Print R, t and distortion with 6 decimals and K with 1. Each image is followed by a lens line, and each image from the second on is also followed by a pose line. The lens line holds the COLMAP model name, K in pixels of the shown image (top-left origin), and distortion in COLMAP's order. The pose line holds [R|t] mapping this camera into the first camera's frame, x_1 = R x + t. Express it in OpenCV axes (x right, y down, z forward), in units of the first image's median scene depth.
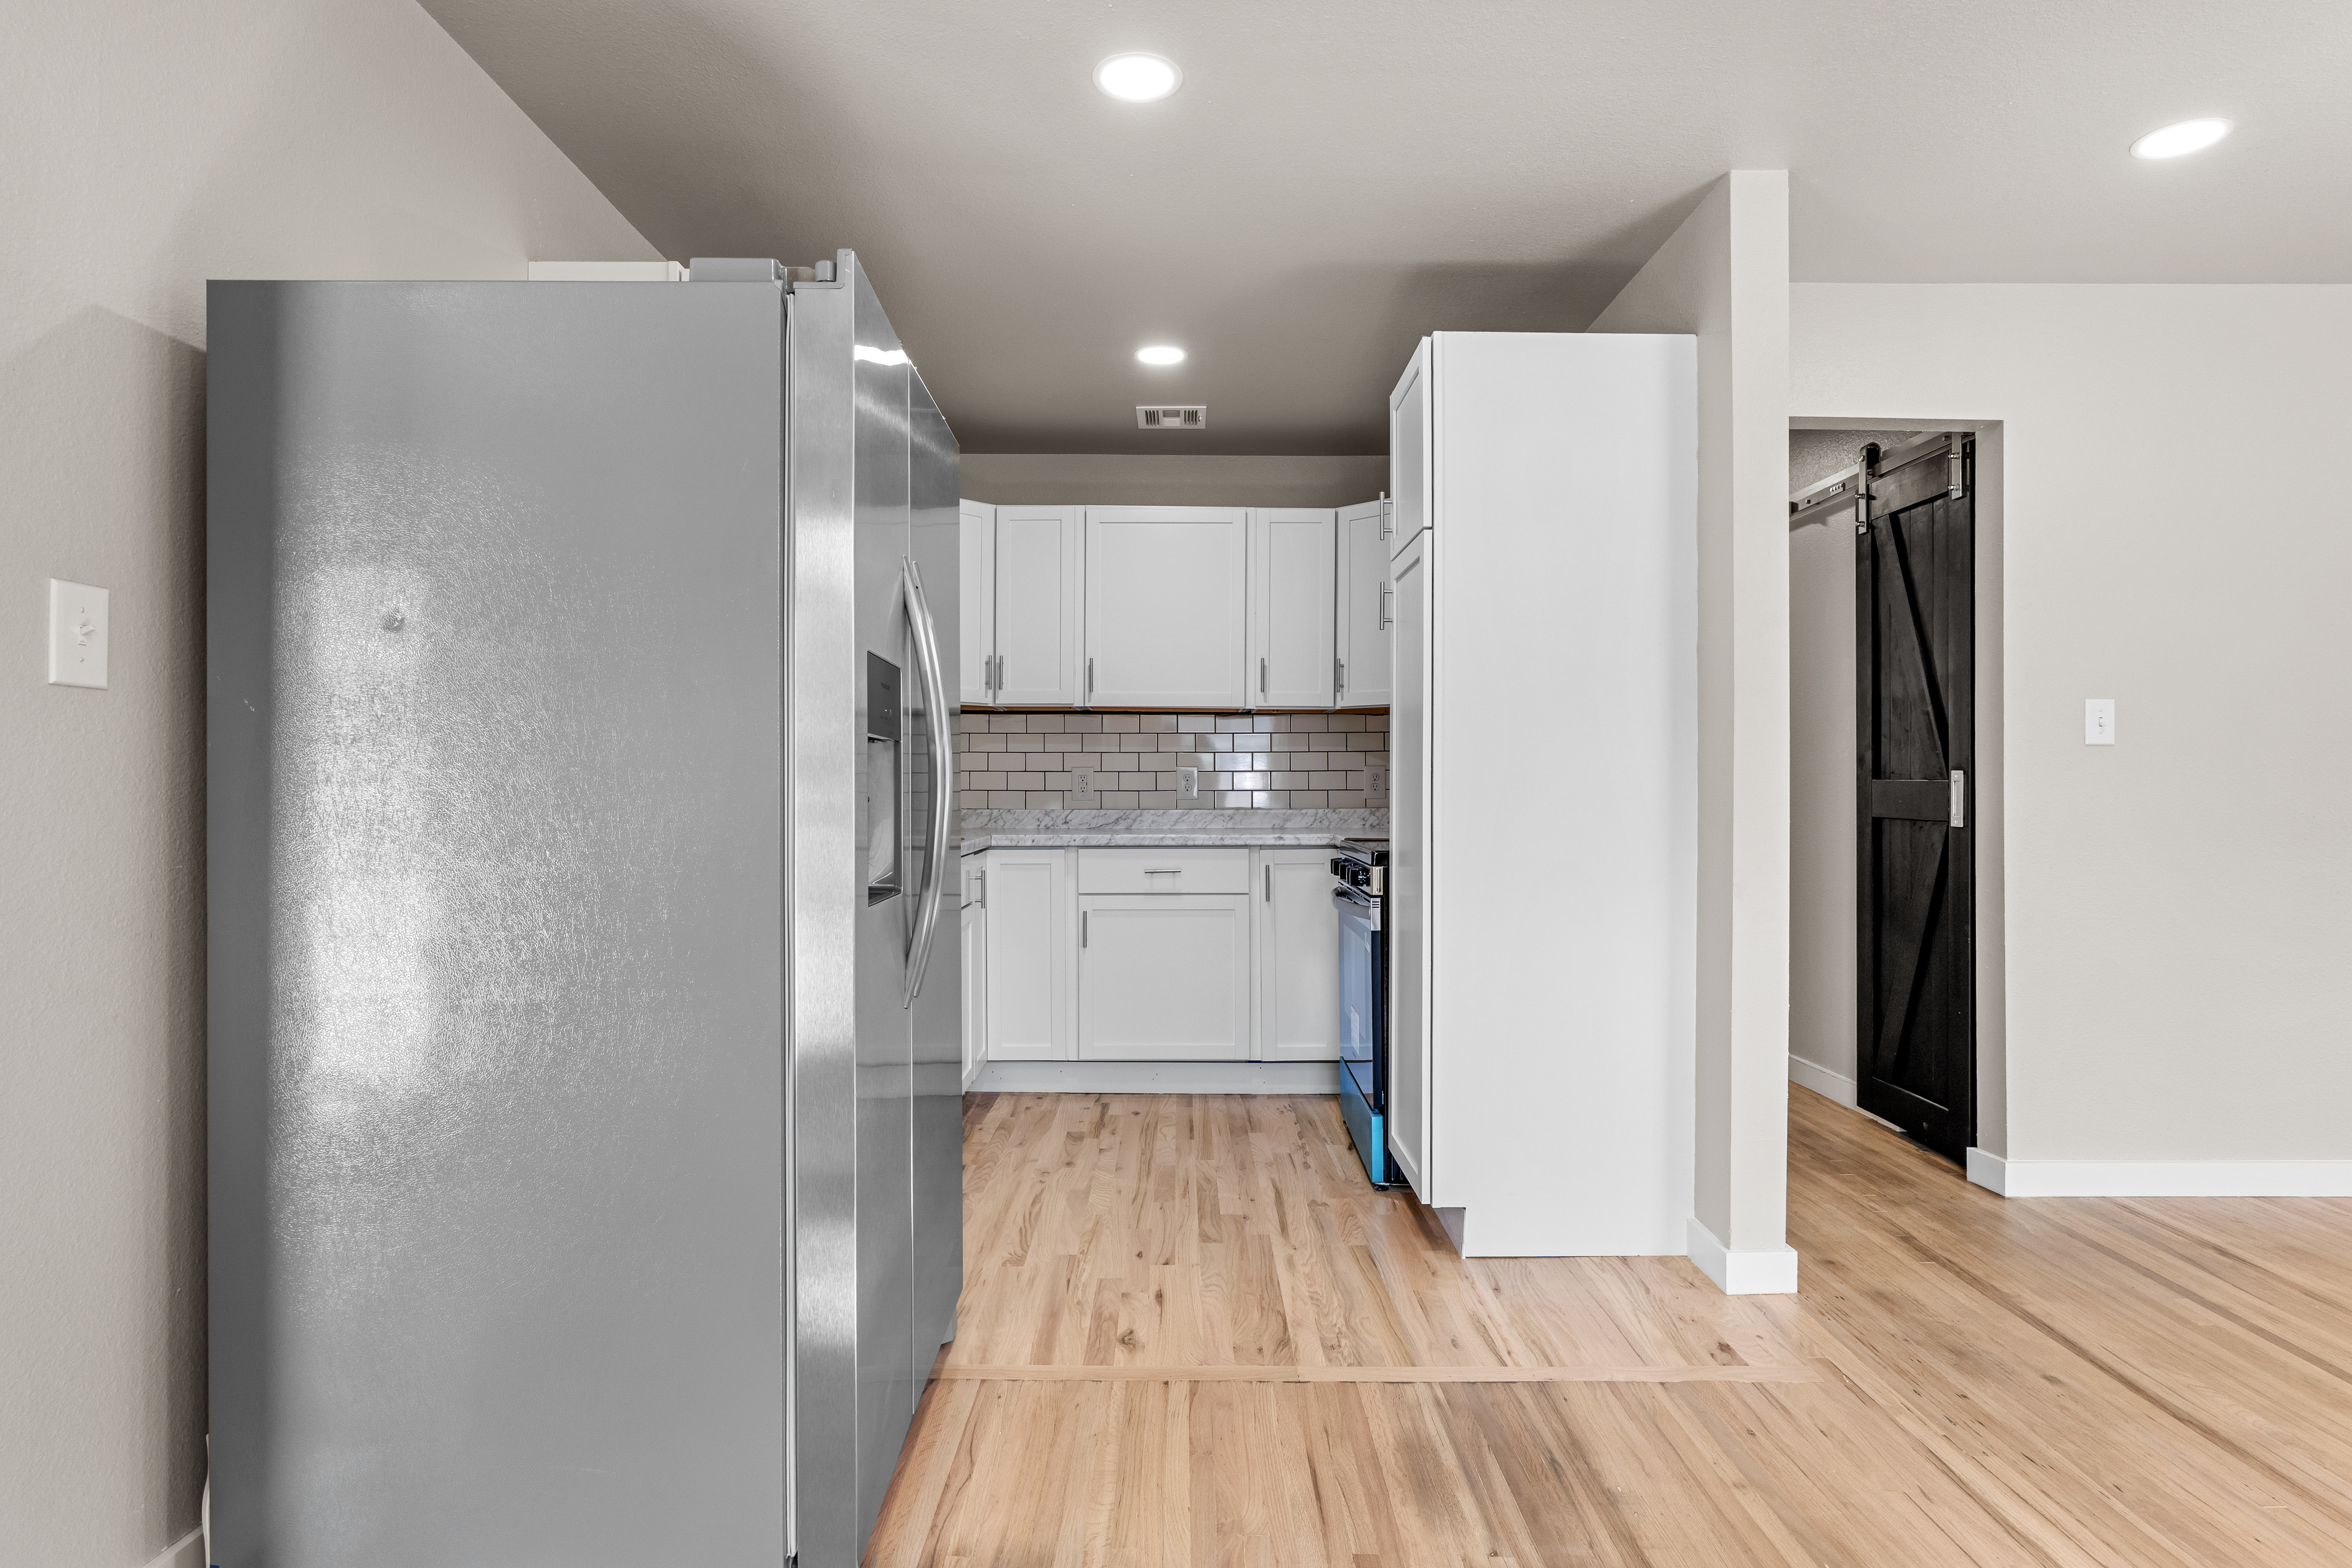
lens RADIAL K [[1249.9, 0, 1190.2], [0, 1249.9, 782.5], [0, 0, 1]] dist [-0.006772, 0.000478]
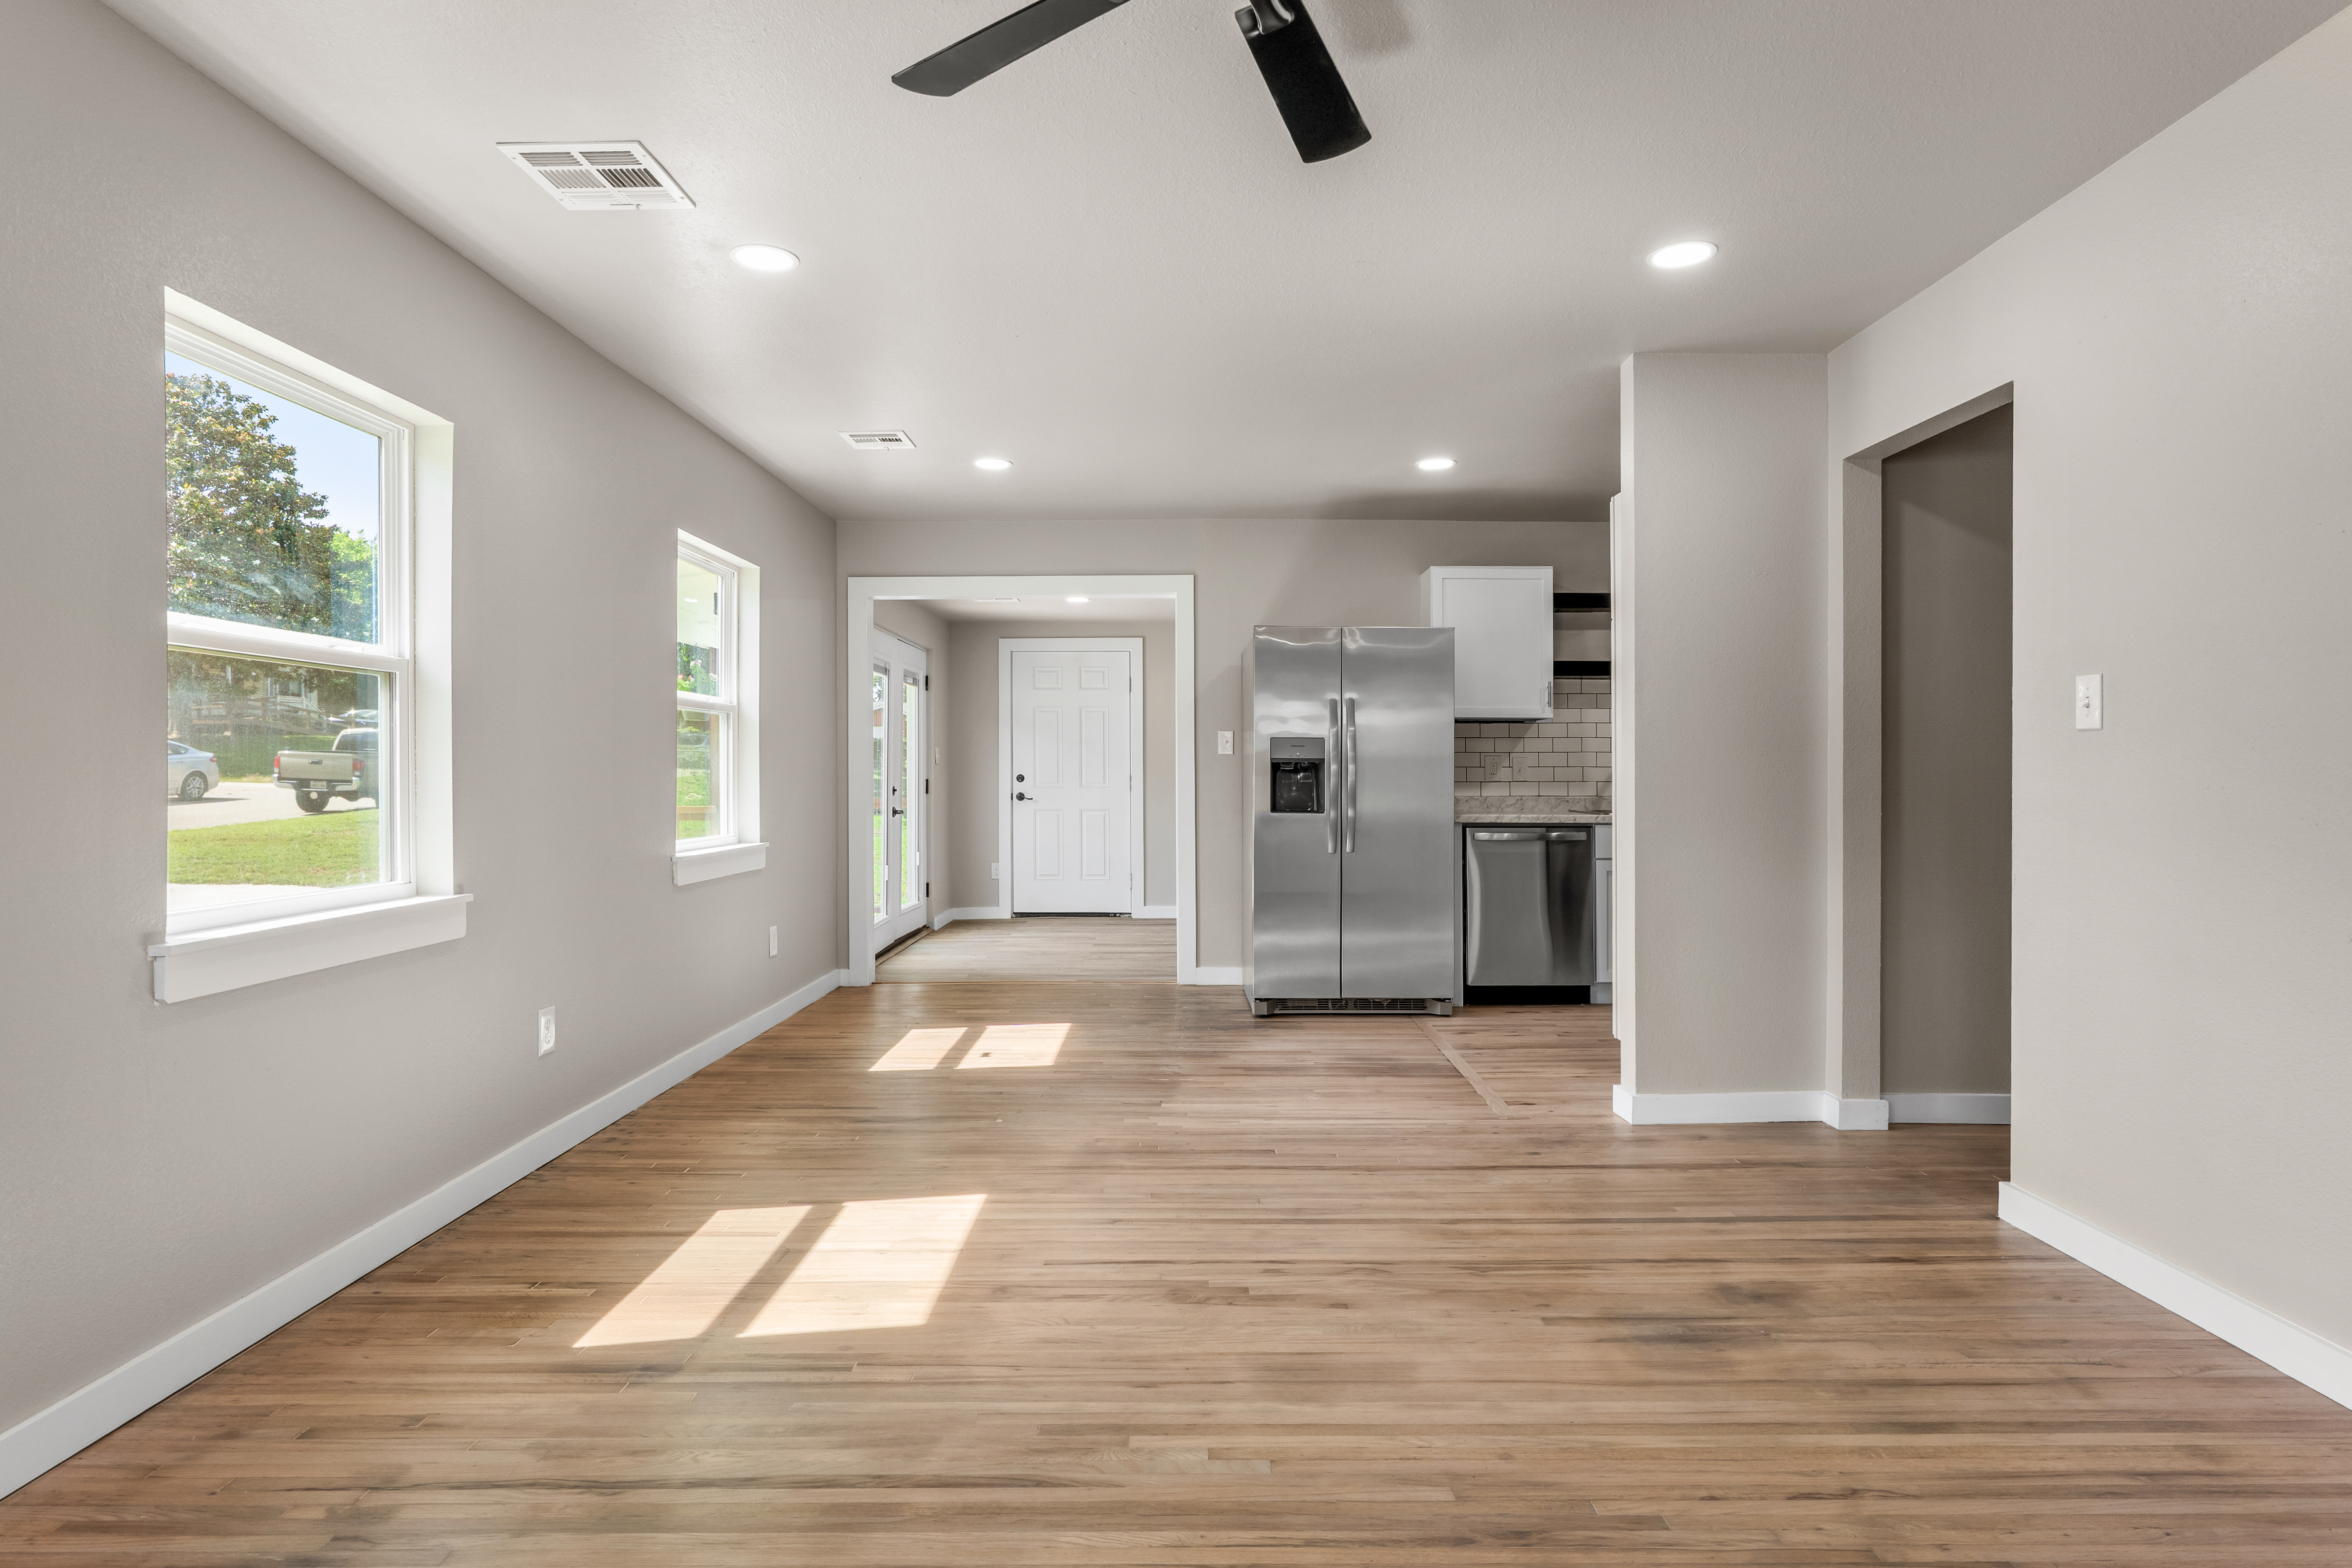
lens RADIAL K [[1260.5, 0, 1186.7], [0, 1260.5, 782.5], [0, 0, 1]] dist [-0.023351, 0.011722]
pose [[-0.002260, 0.003868, -0.999990, 1.363223], [0.000367, 0.999992, 0.003867, 0.002226], [0.999997, -0.000358, -0.002261, 0.337153]]
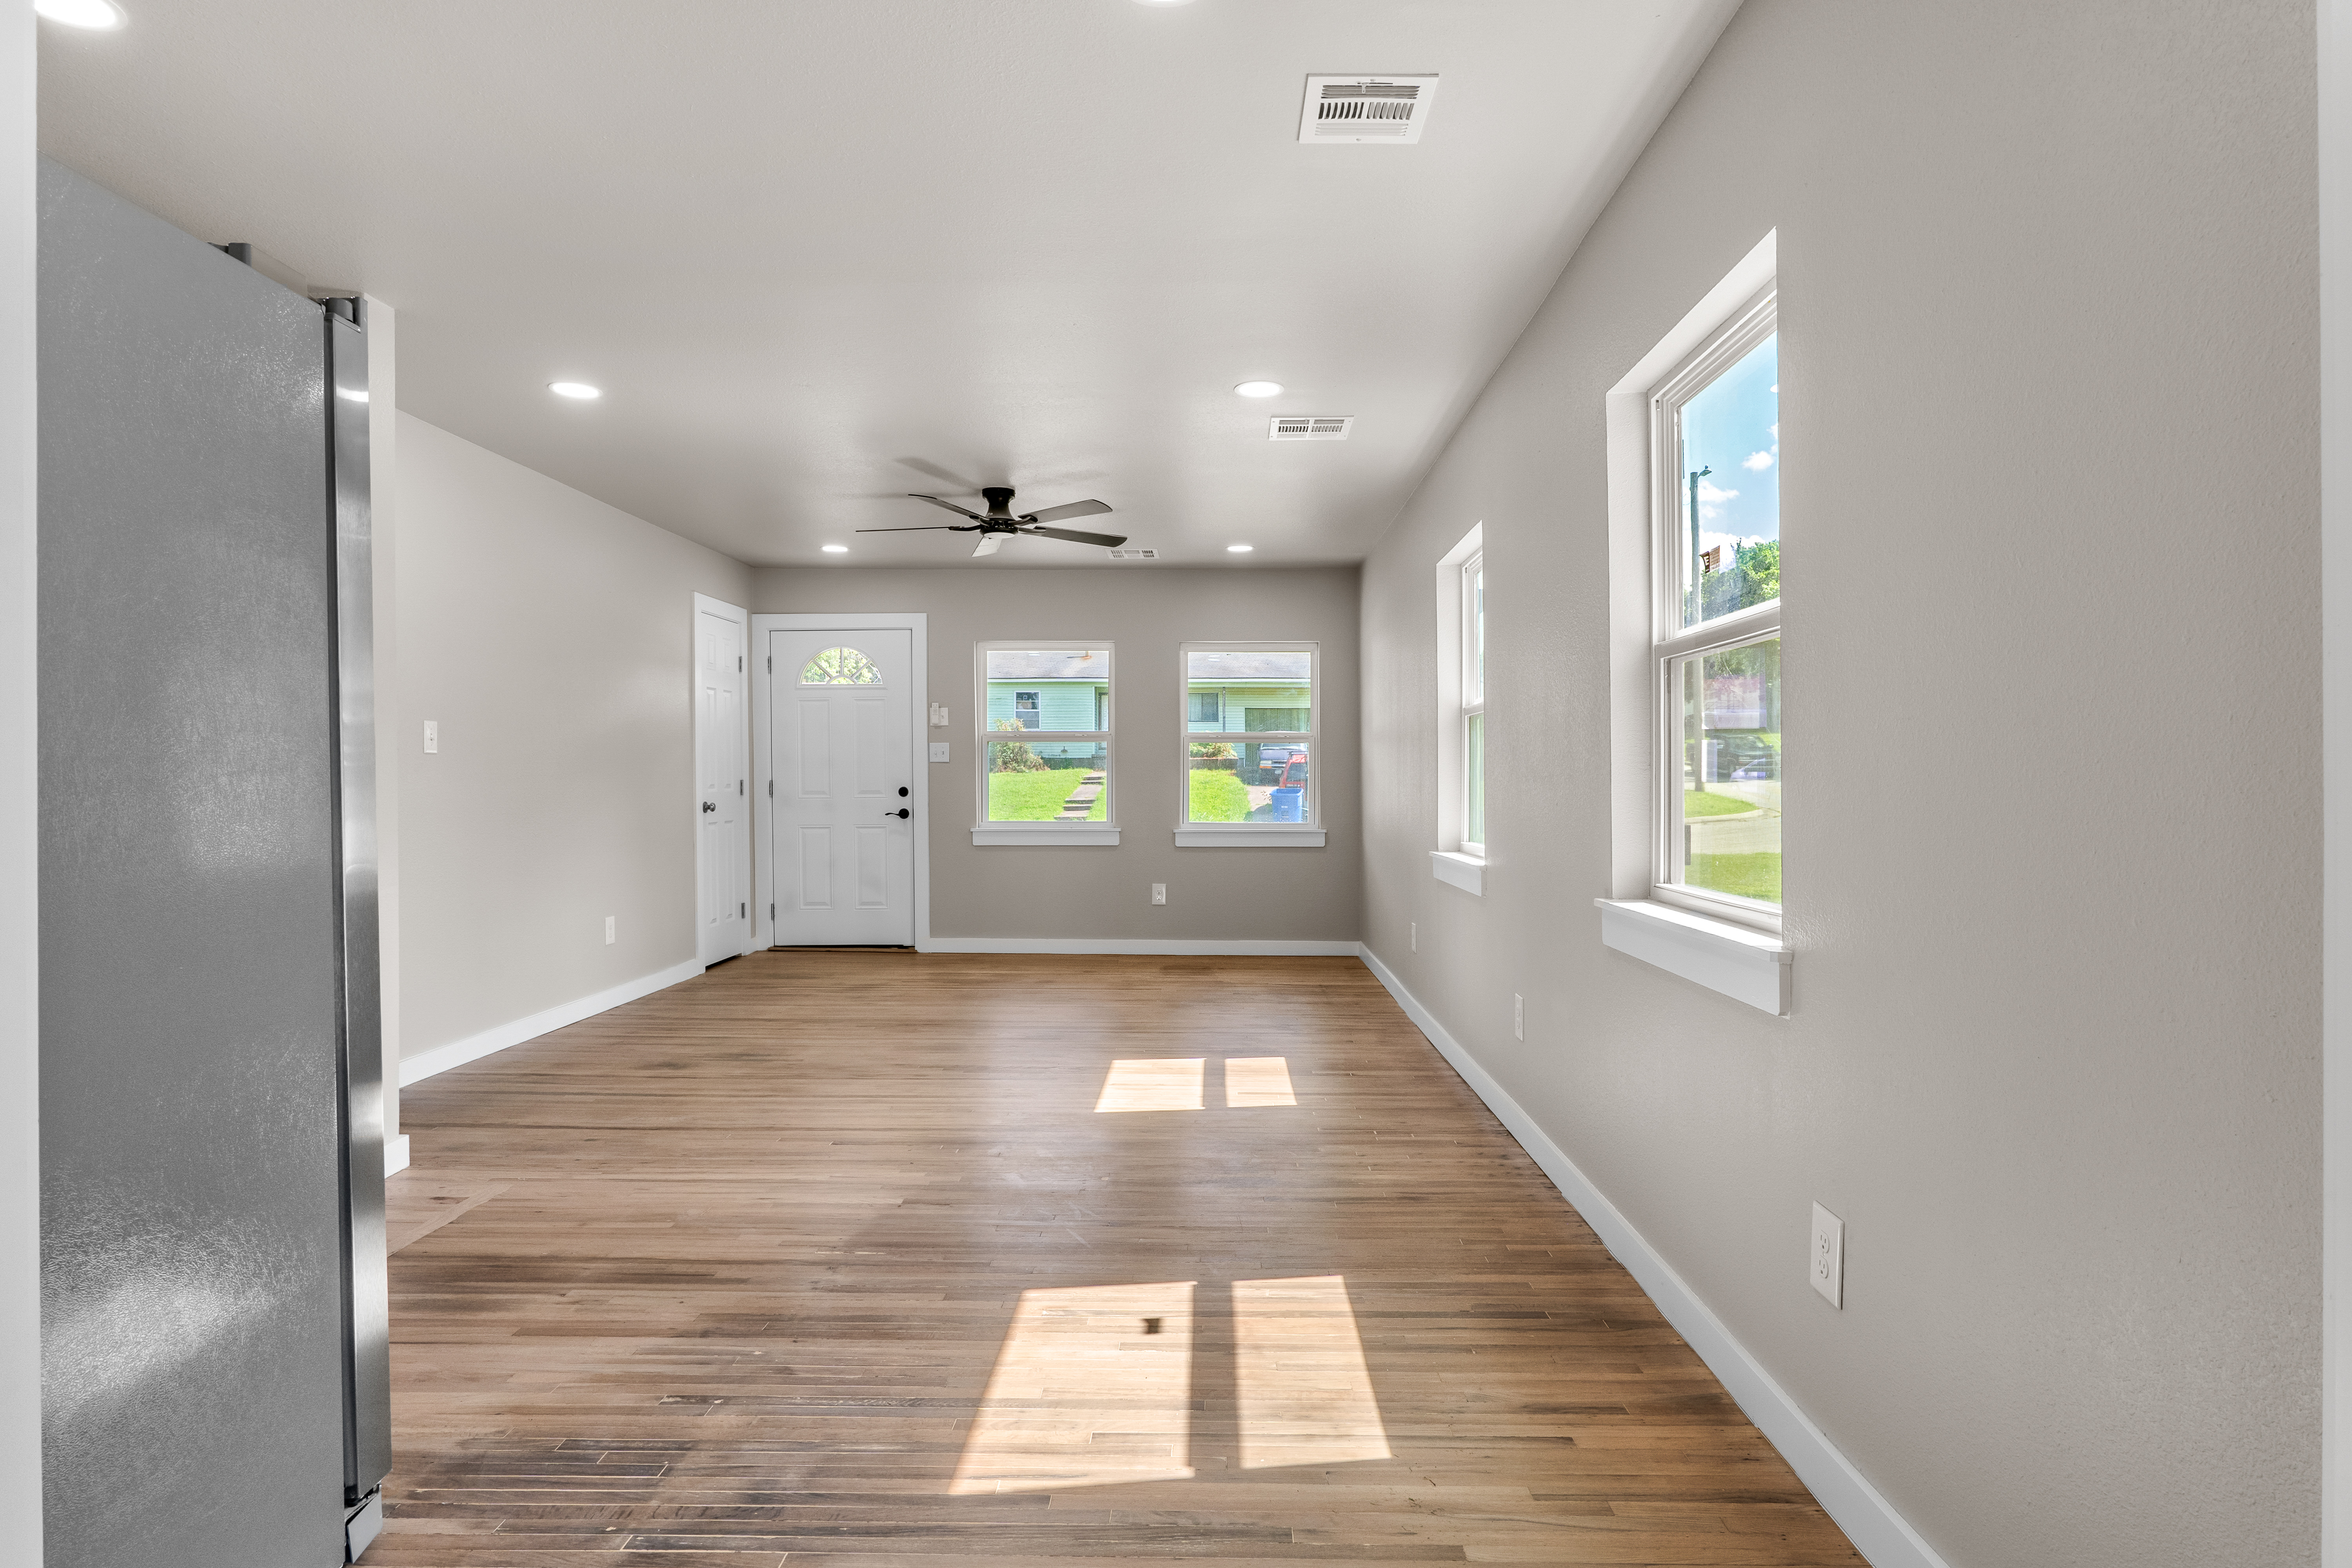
lens RADIAL K [[1260.5, 0, 1186.7], [0, 1260.5, 782.5], [0, 0, 1]] dist [-0.023351, 0.011722]
pose [[0.022795, -0.001619, 0.999739, -0.571039], [0.003094, 0.999994, 0.001549, 0.002144], [-0.999735, 0.003057, 0.022799, 0.099664]]
